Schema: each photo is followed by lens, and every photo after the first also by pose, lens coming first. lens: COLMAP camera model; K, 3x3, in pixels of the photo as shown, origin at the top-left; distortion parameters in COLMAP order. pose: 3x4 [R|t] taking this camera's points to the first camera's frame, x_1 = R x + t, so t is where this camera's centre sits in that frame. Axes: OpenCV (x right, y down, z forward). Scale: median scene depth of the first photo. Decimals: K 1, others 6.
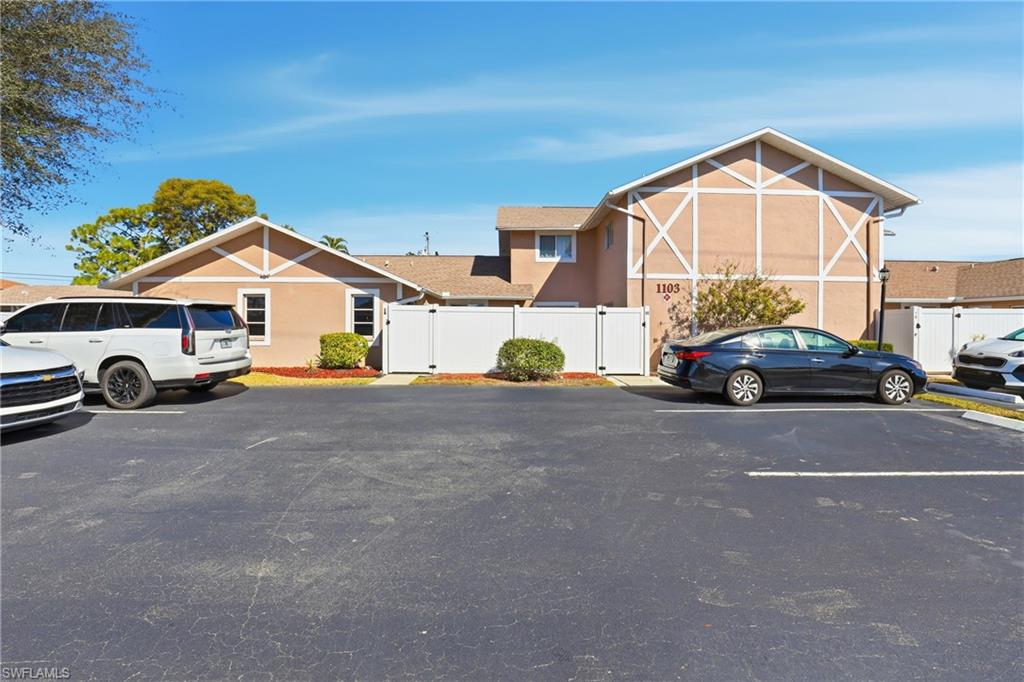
lens RADIAL K [[476.6, 0, 514.6], [0, 476.6, 327.9], [0, 0, 1]] dist [-0.050143, 0.012497]
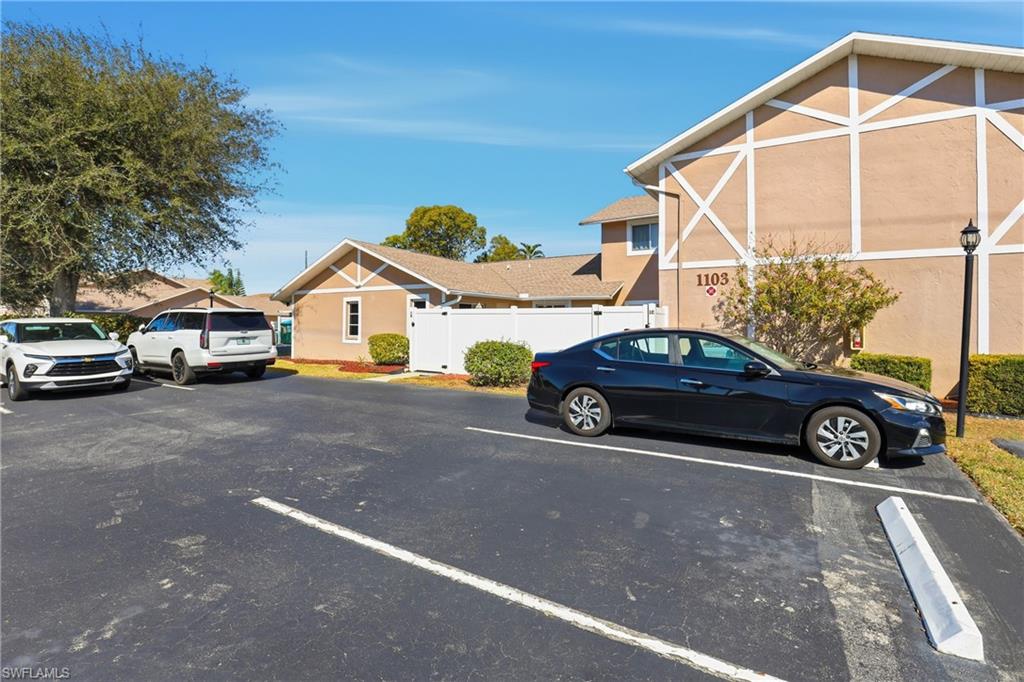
lens RADIAL K [[476.6, 0, 514.6], [0, 476.6, 327.9], [0, 0, 1]] dist [-0.050143, 0.012497]
pose [[0.843832, 0.002186, -0.536603, 0.472584], [-0.002033, 0.999998, 0.000878, -0.004314], [0.536603, 0.000350, 0.843835, 0.176525]]
